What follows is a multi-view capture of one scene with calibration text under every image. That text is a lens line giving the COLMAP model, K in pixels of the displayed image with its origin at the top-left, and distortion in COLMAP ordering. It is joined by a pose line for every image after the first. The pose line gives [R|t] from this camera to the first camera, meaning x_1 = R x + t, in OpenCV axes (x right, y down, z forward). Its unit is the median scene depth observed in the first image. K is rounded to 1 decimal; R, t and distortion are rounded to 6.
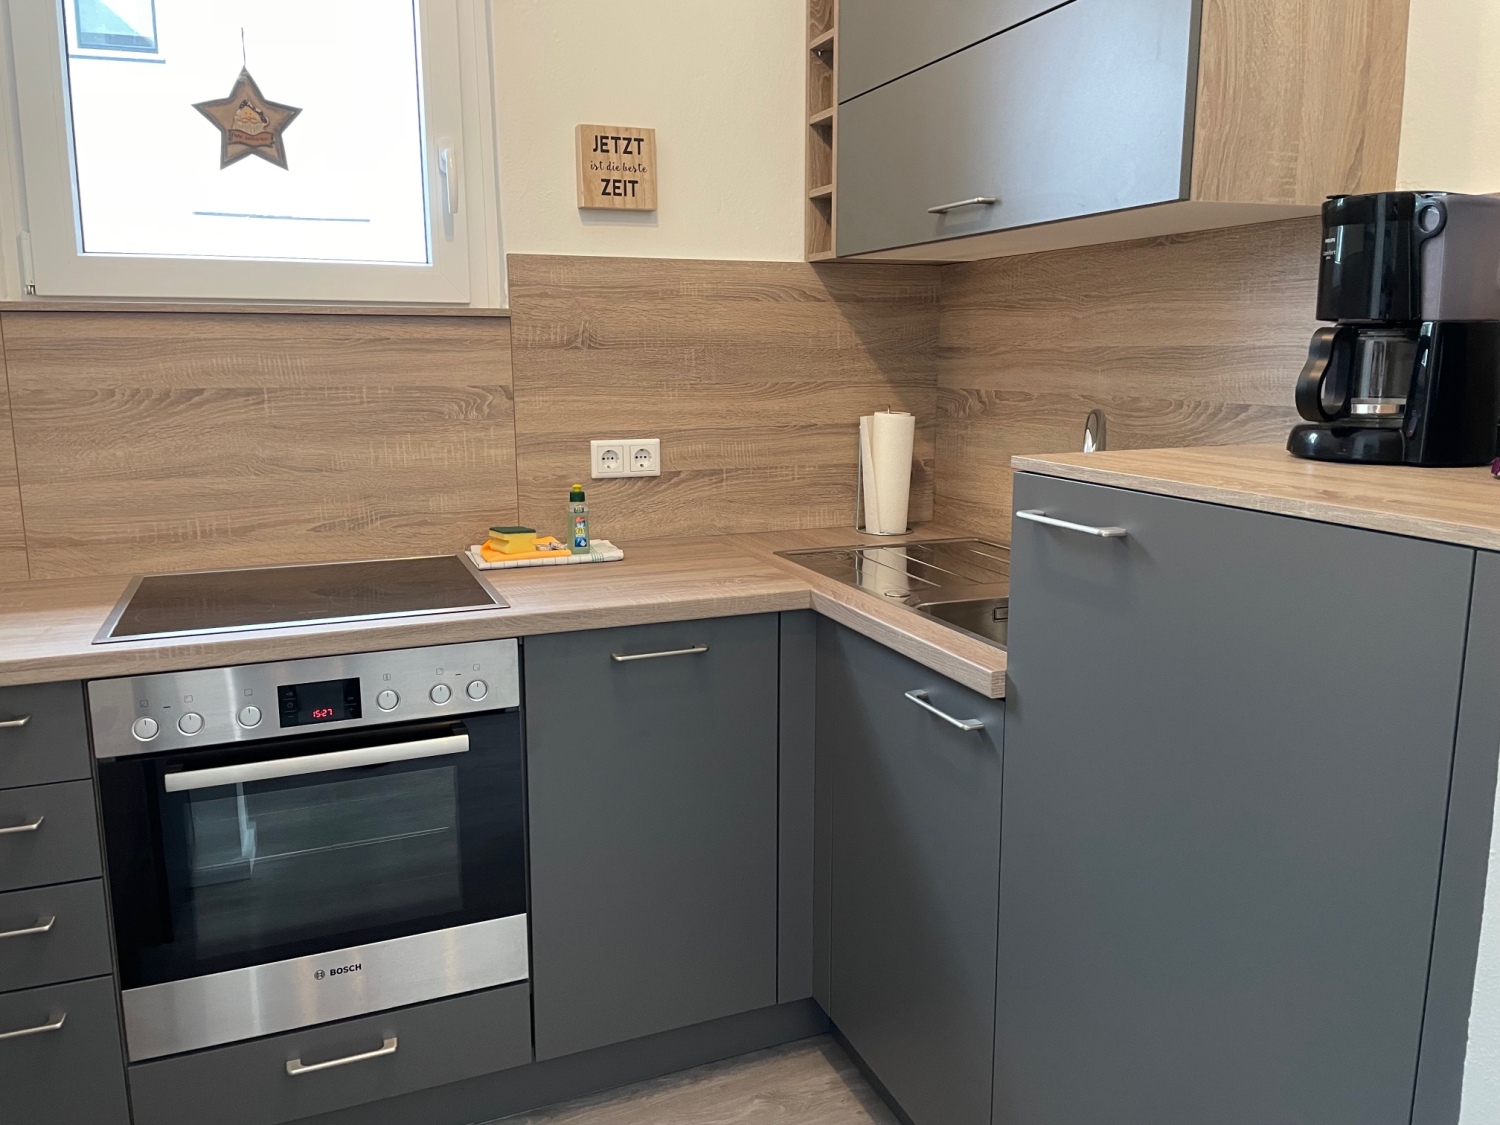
lens RADIAL K [[1122.3, 0, 752.3], [0, 1122.3, 563.3], [0, 0, 1]] dist [0.024130, -0.036428]
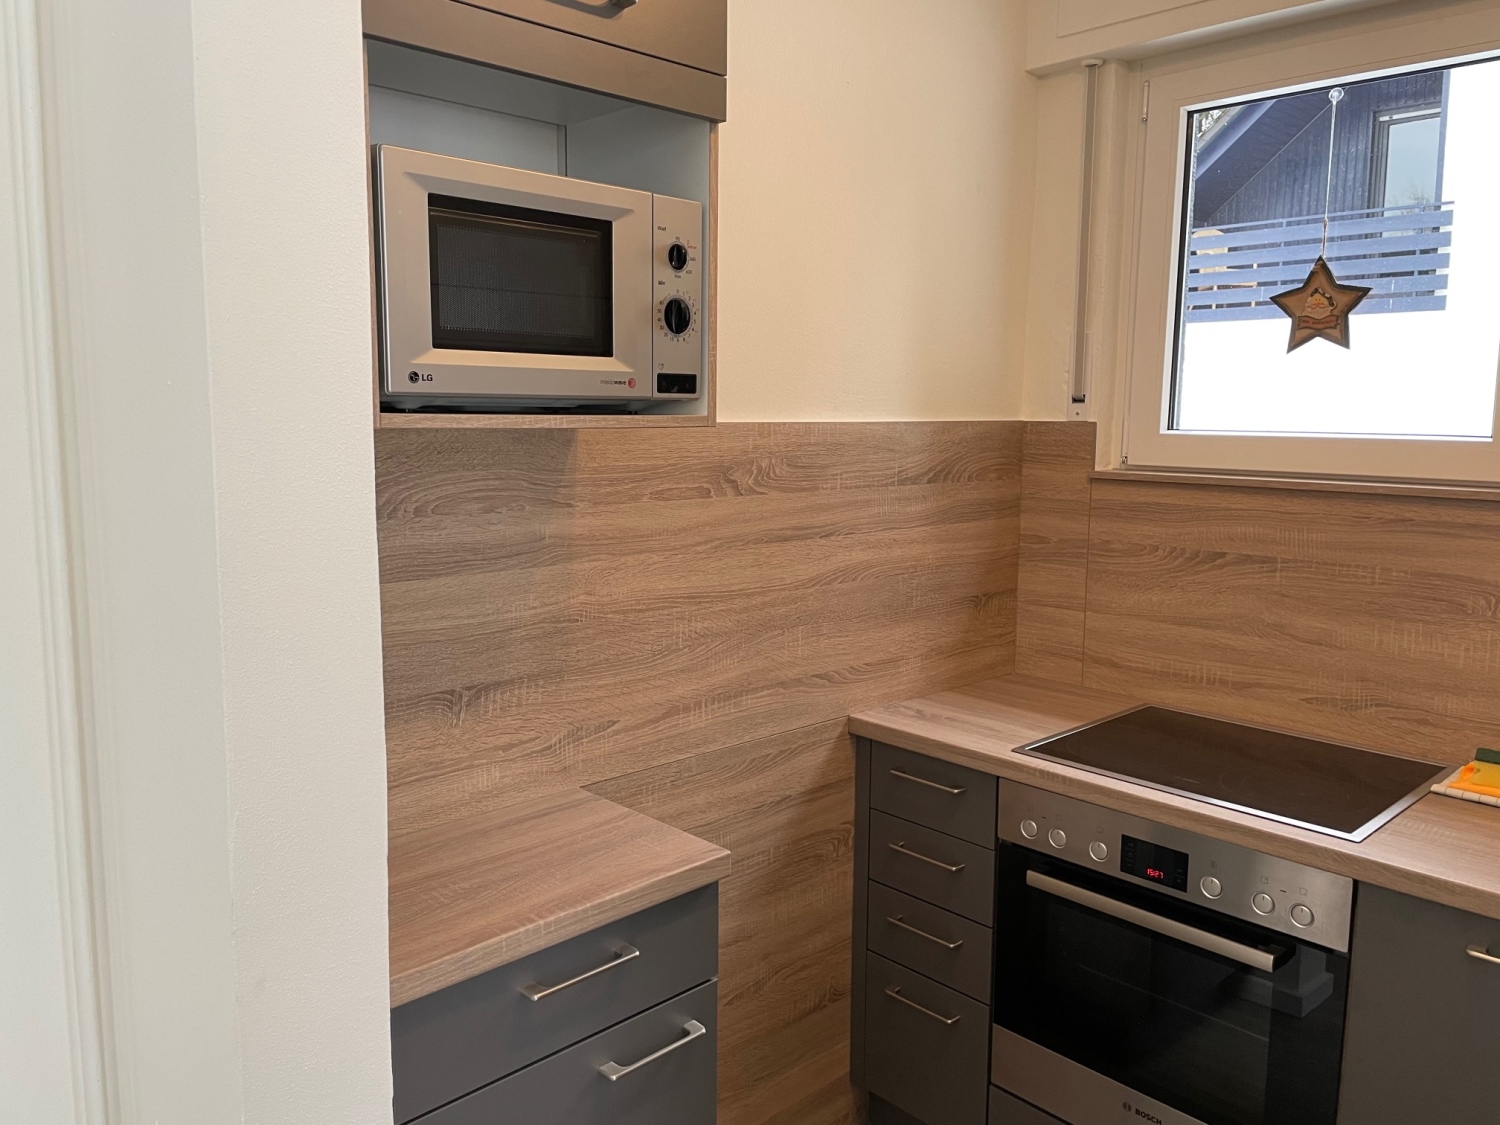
lens RADIAL K [[1122.3, 0, 745.8], [0, 1122.3, 552.1], [0, 0, 1]] dist [0.024130, -0.036428]
pose [[0.340043, 0.121315, -0.932552, 0.375453], [-0.184192, 0.981029, 0.060458, -0.133623], [0.922195, 0.151211, 0.355937, 0.171127]]
